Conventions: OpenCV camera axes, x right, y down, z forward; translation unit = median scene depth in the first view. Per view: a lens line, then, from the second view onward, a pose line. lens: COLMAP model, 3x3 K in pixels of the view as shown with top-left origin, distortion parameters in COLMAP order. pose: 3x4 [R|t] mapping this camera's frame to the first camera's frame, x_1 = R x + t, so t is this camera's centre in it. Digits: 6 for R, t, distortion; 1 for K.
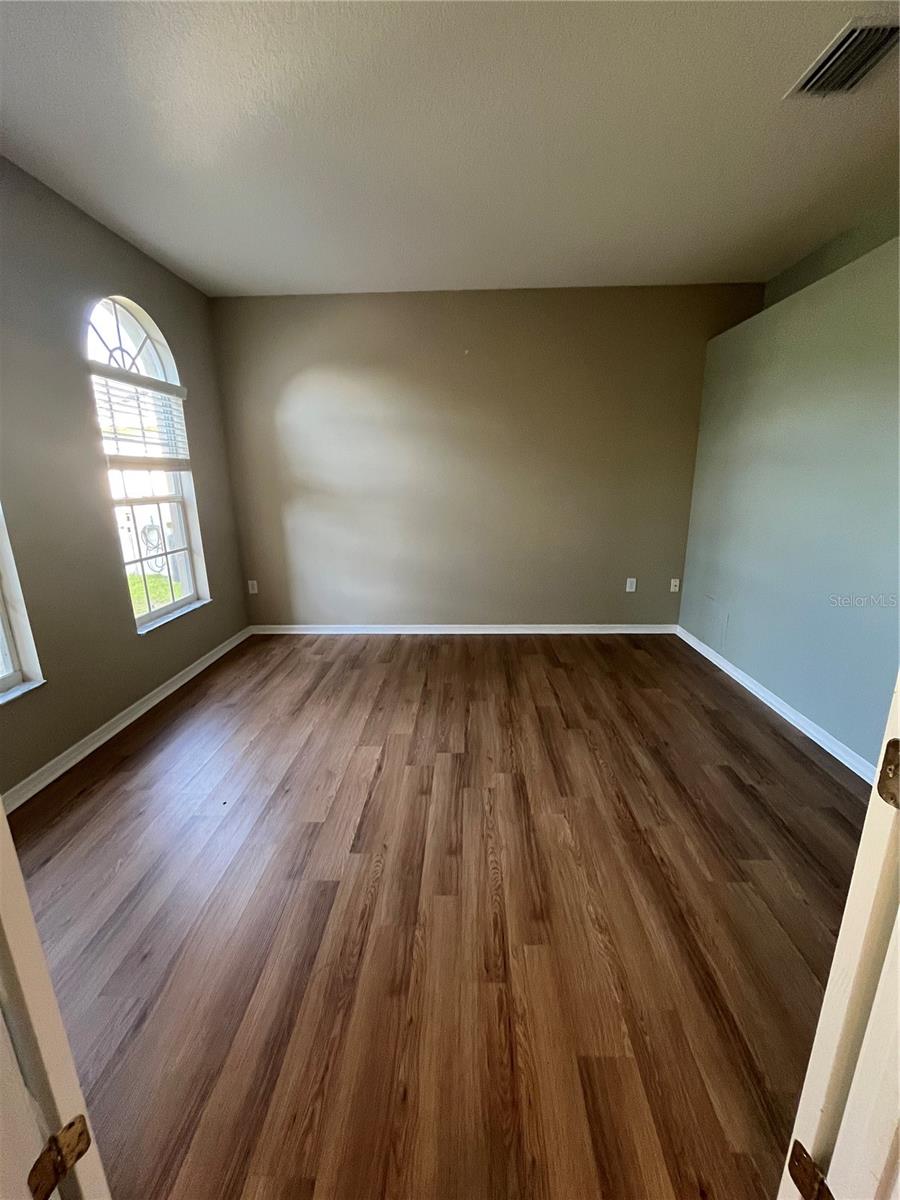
lens RADIAL K [[483.8, 0, 448.4], [0, 483.8, 600.3], [0, 0, 1]] dist [-0.001295, 0.000841]
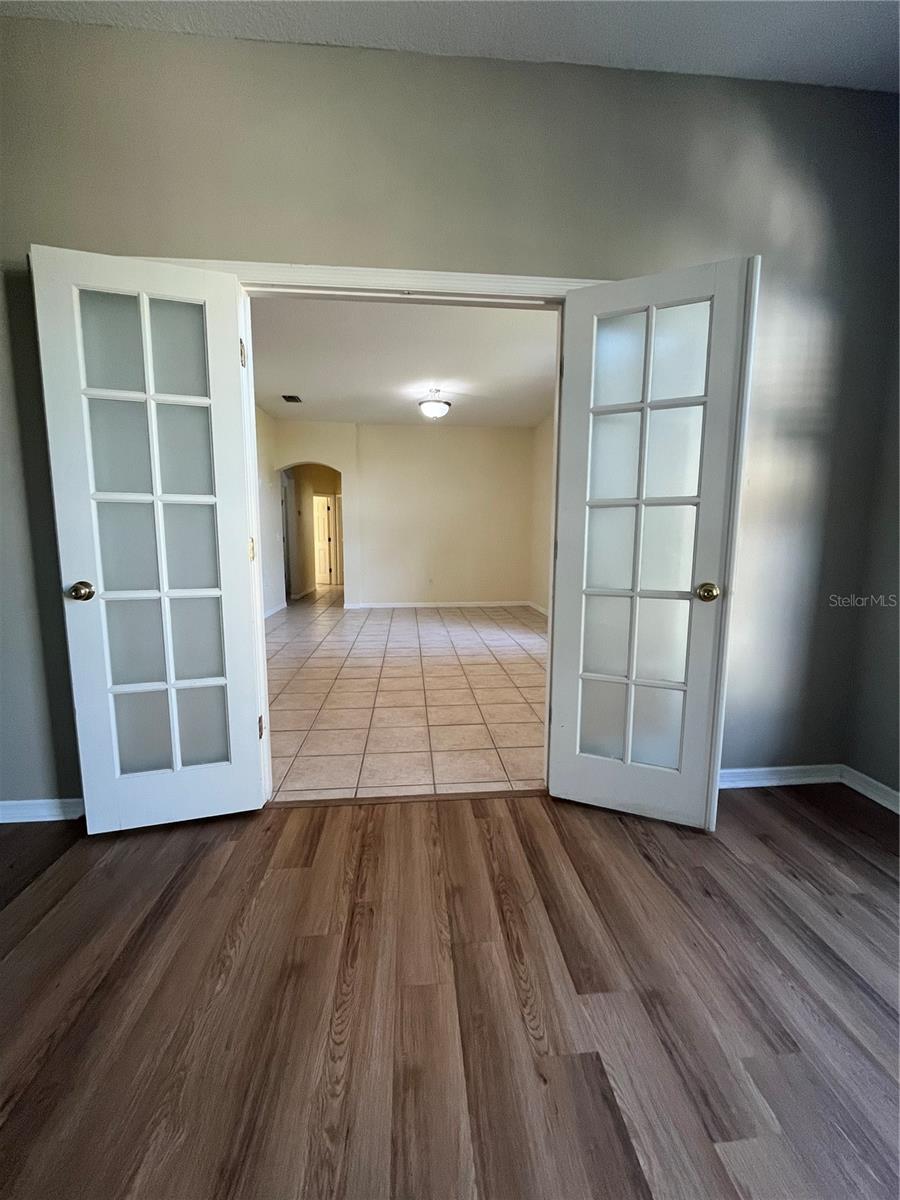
lens RADIAL K [[483.8, 0, 450.0], [0, 483.8, 600.6], [0, 0, 1]] dist [-0.001295, 0.000841]
pose [[-0.992120, 0.025441, -0.122683, 0.020250], [-0.021817, 0.929133, 0.369102, -0.170726], [0.123379, 0.368870, -0.921256, 1.381810]]
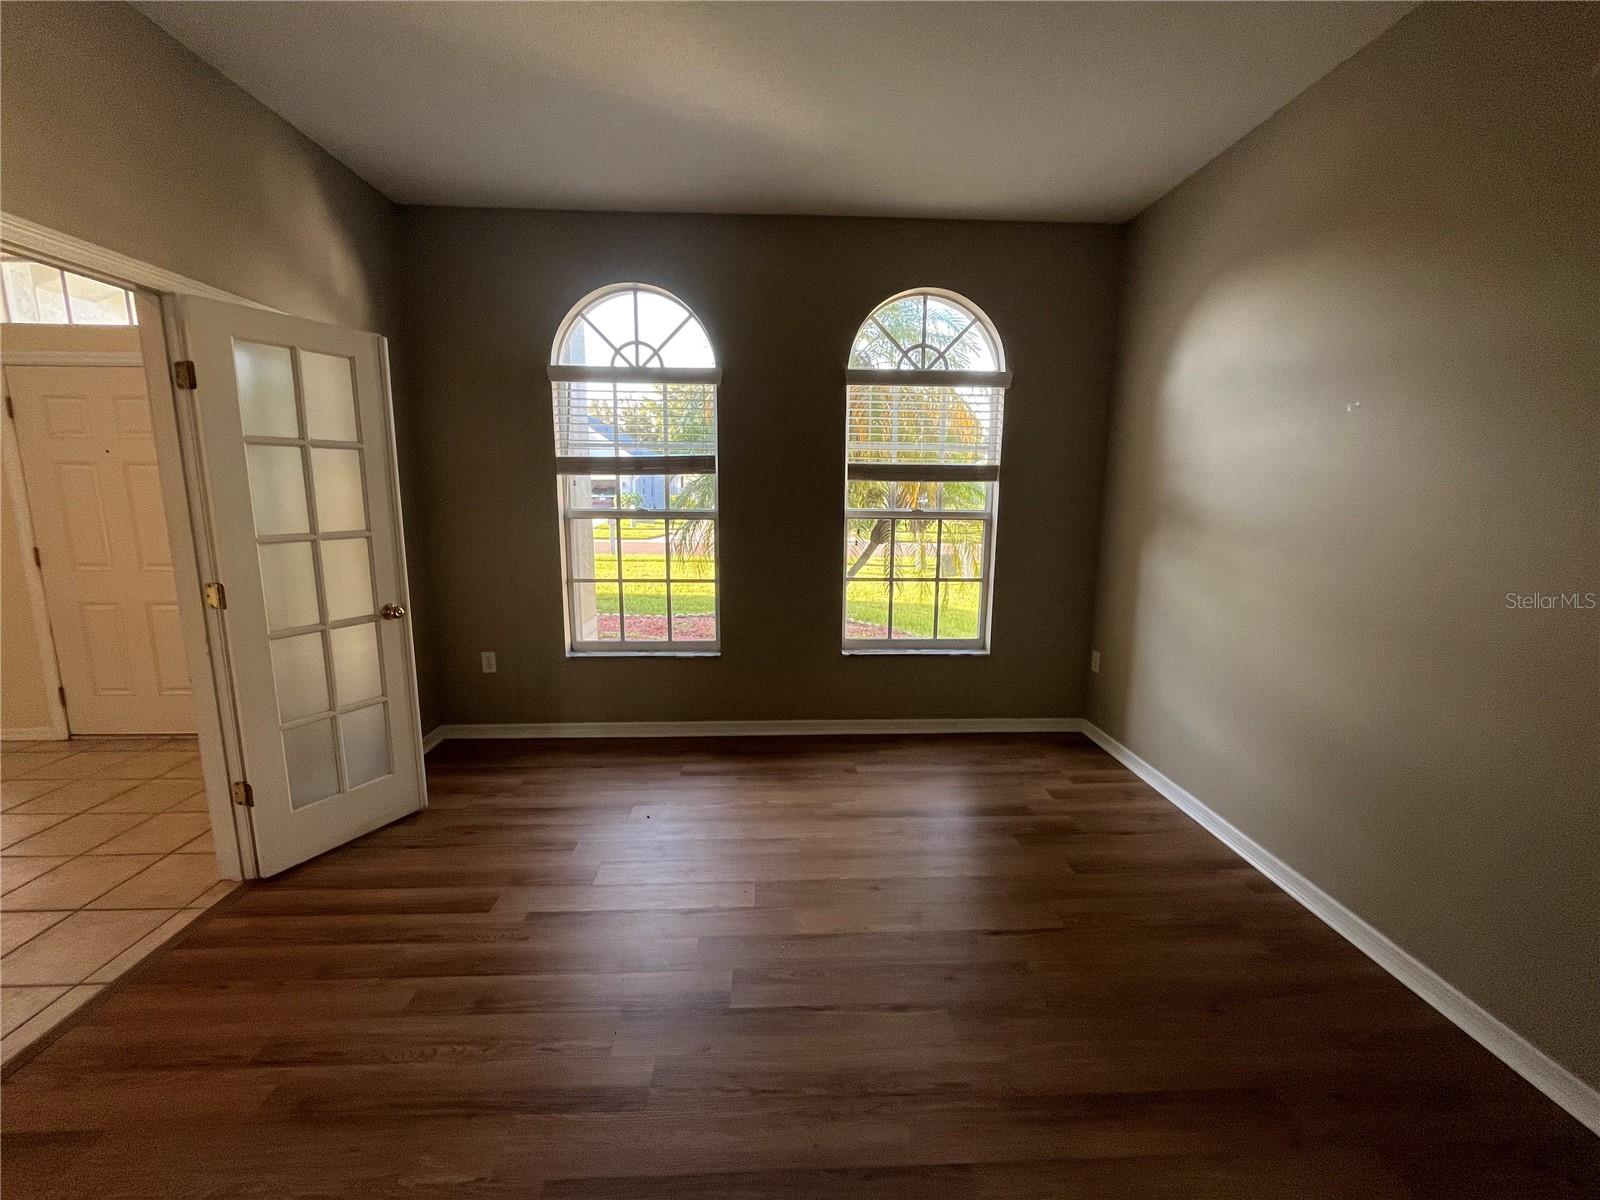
lens RADIAL K [[645.1, 0, 803.9], [0, 645.1, 598.5], [0, 0, 1]] dist [-0.001295, 0.000841]
pose [[0.086692, 0.180563, -0.979736, 0.934506], [-0.256489, 0.954331, 0.153185, -0.344410], [0.962651, 0.238012, 0.129045, 1.268989]]
